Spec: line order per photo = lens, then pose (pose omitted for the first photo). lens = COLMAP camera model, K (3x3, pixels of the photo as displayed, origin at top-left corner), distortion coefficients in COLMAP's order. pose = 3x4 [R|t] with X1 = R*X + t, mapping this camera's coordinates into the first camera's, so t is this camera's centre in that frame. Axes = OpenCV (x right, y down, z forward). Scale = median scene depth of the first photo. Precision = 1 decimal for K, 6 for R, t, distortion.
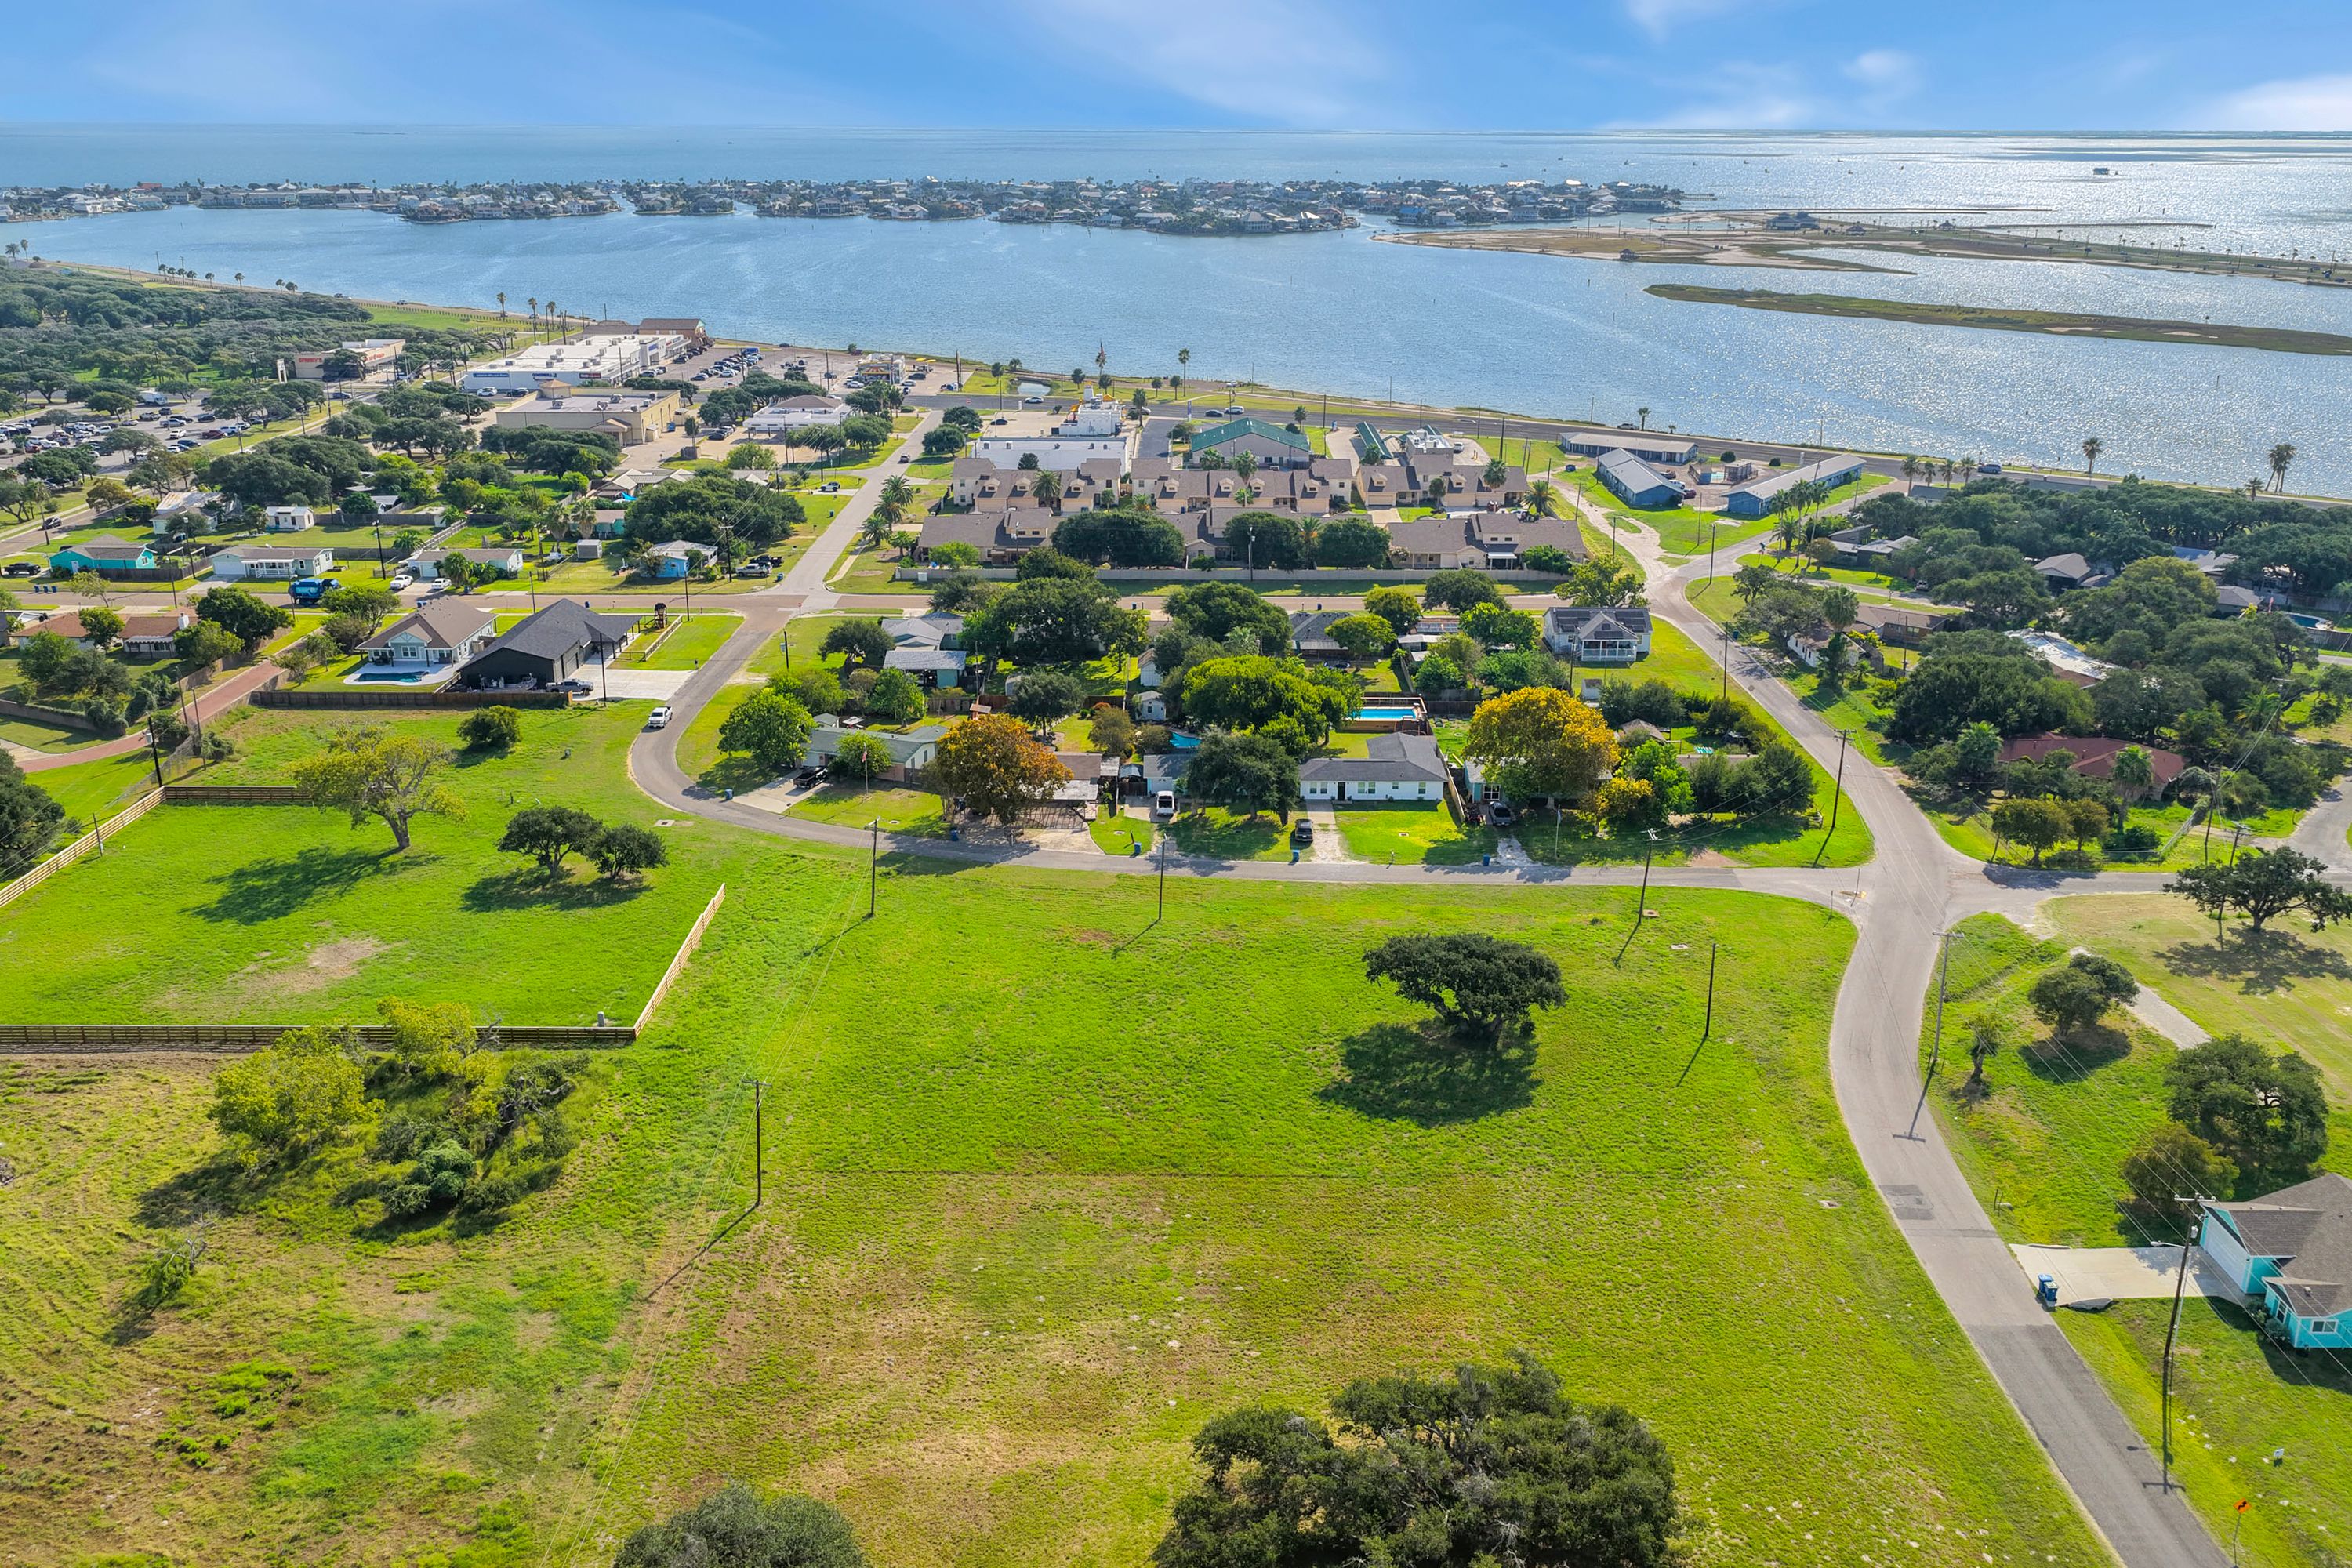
lens RADIAL K [[1987.3, 0, 1176.0], [0, 1987.3, 784.0], [0, 0, 1]] dist [-0.008531, 0.051927]
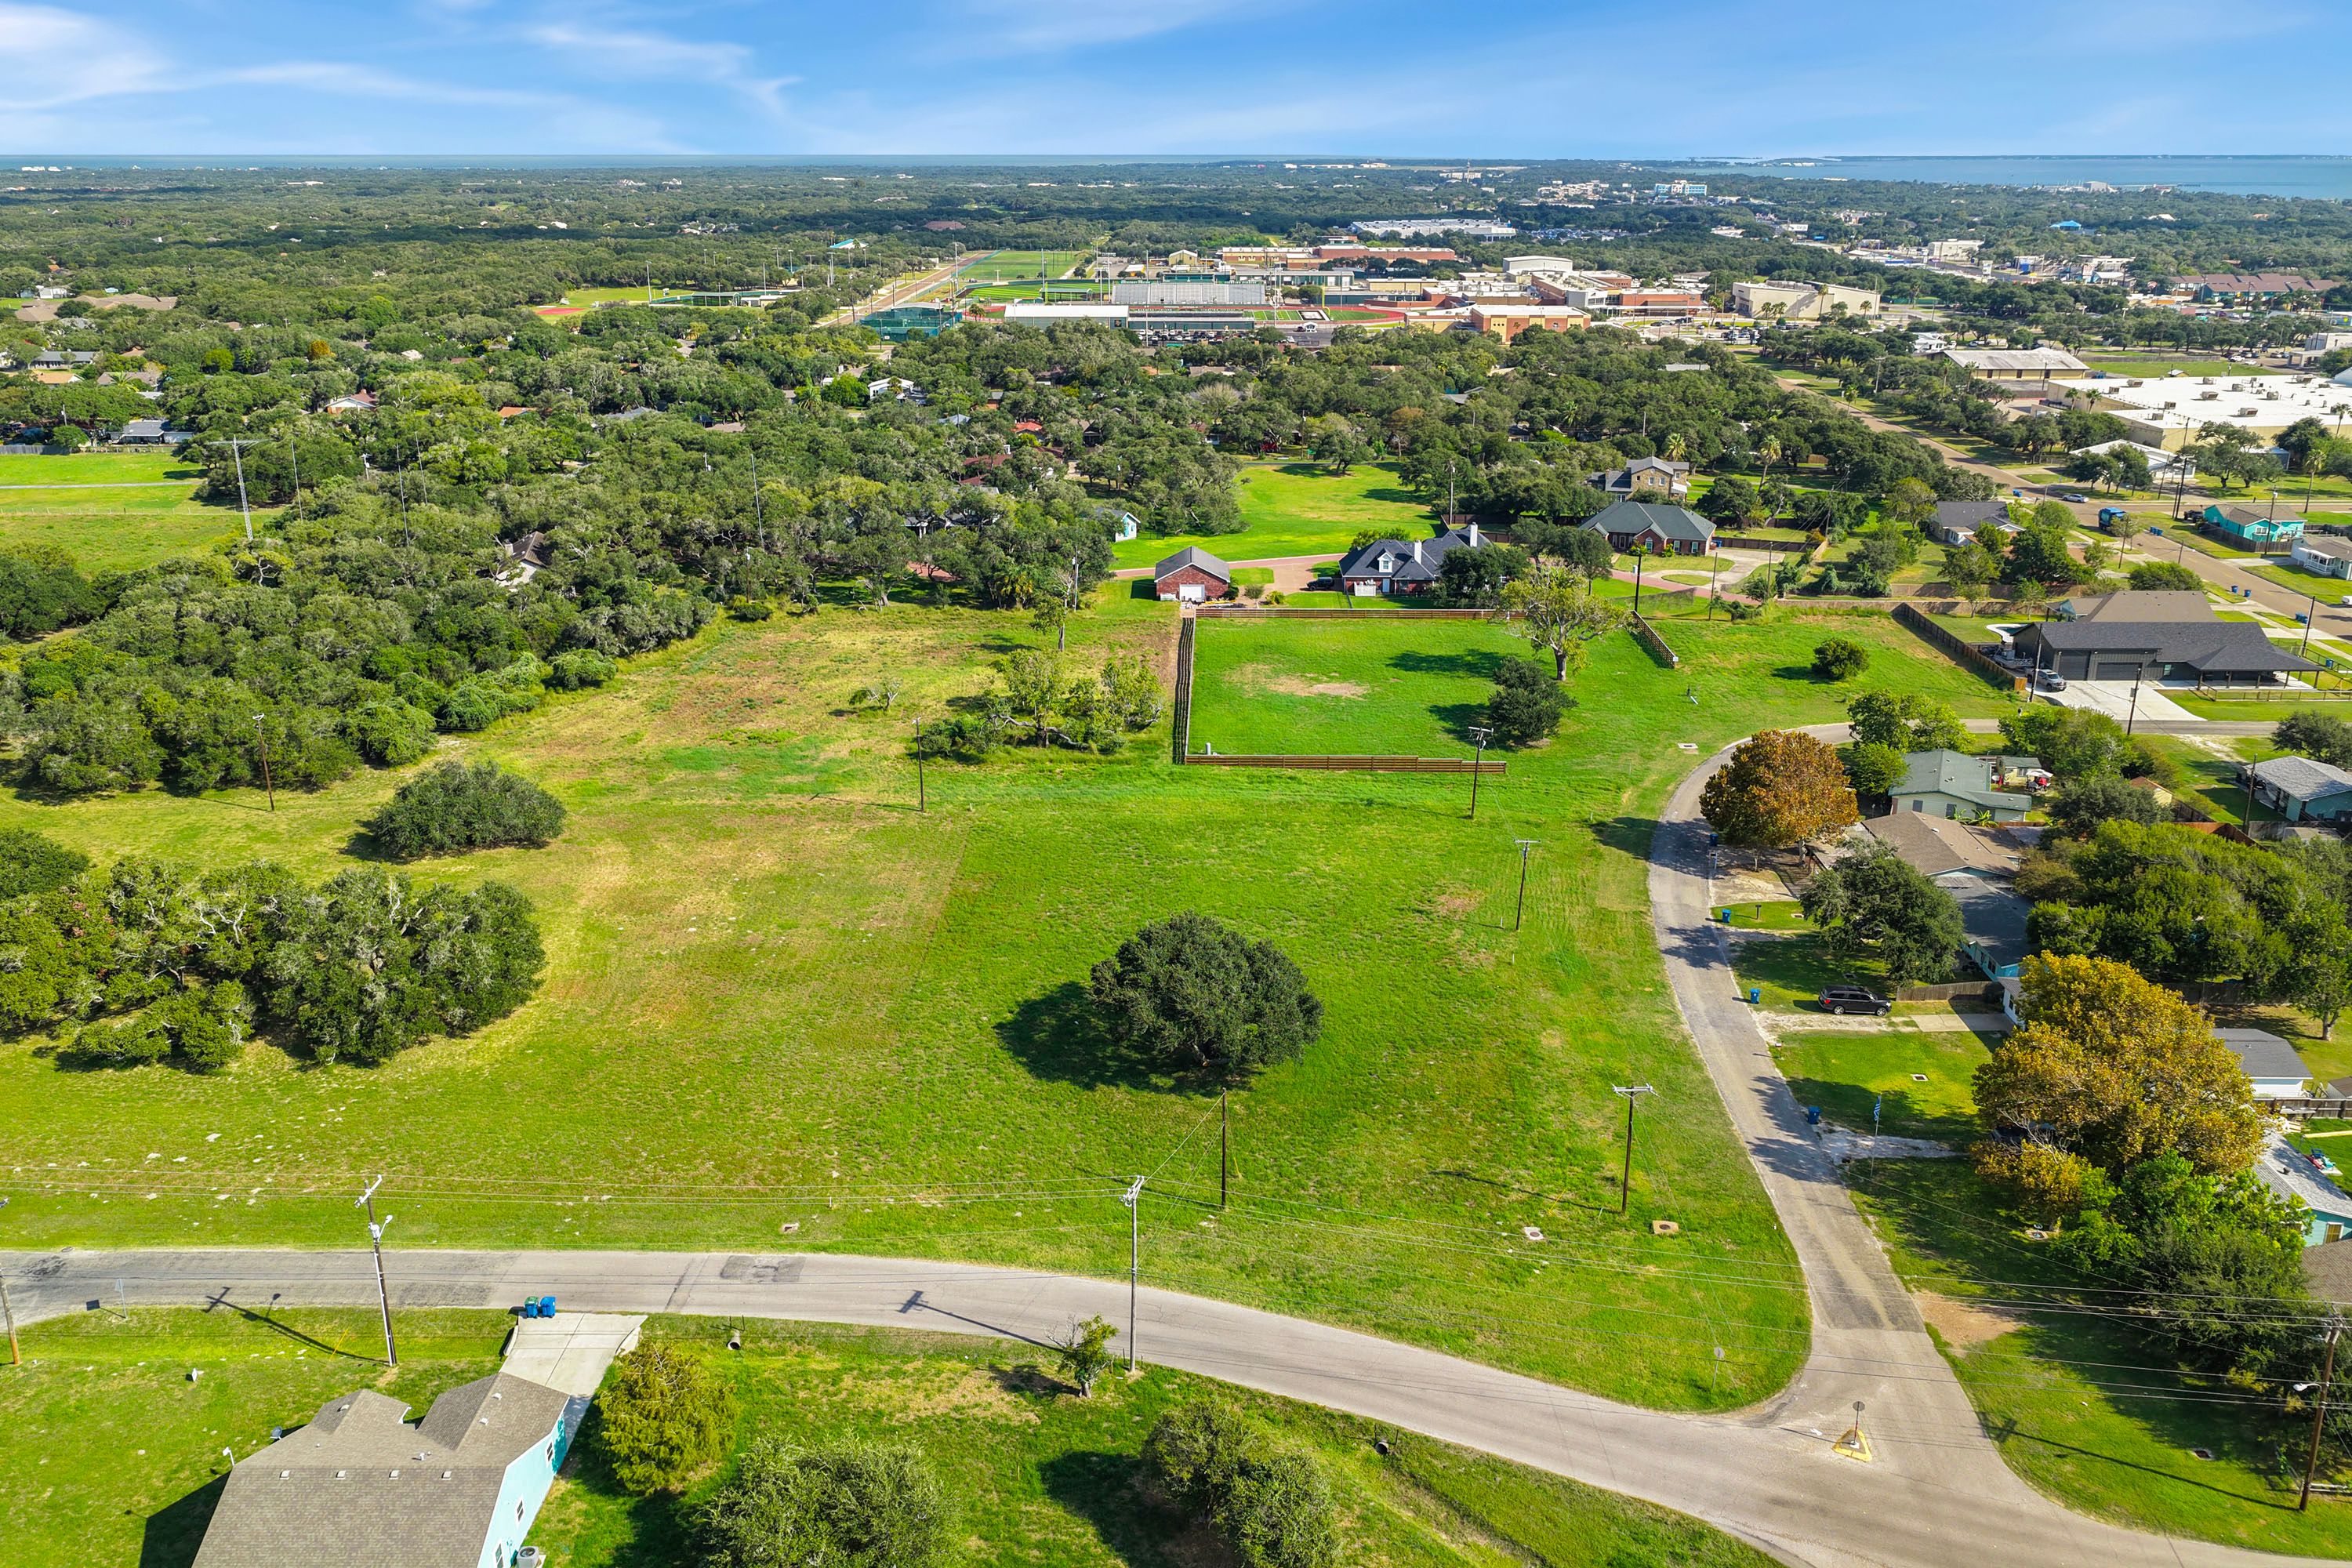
lens RADIAL K [[1950.4, 0, 1179.4], [0, 1950.4, 784.7], [0, 0, 1]] dist [-0.016324, 0.048394]
pose [[-0.012522, 0.310797, -0.950394, 0.681458], [-0.320799, 0.898977, 0.298209, -0.171661], [0.947064, 0.308620, 0.088447, 0.649636]]
